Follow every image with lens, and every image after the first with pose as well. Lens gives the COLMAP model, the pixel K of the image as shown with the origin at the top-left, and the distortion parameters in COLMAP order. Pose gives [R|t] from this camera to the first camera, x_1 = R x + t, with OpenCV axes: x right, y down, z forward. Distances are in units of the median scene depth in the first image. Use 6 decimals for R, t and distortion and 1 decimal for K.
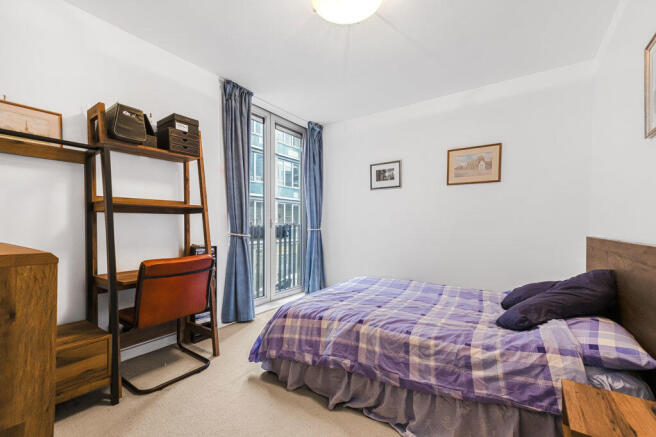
lens RADIAL K [[285.7, 0, 330.4], [0, 285.7, 220.4], [0, 0, 1]] dist [-0.000513, -0.000288]
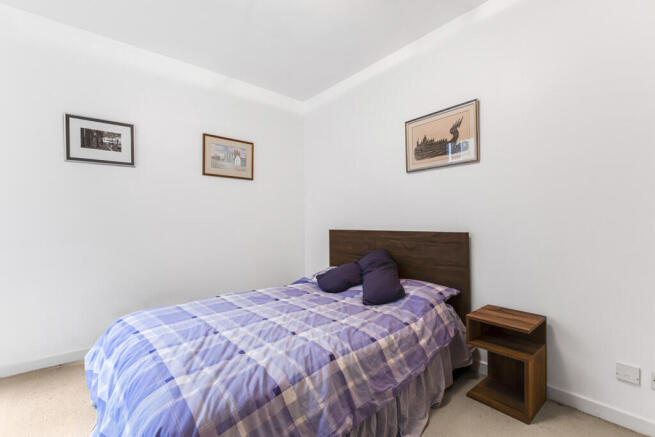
lens RADIAL K [[285.3, 0, 329.9], [0, 285.3, 220.4], [0, 0, 1]] dist [-0.000513, -0.000288]
pose [[0.247295, 0.001100, 0.968940, -0.457637], [-0.007797, 0.999969, 0.000855, 0.008909], [-0.968909, -0.007767, 0.247295, 0.647633]]
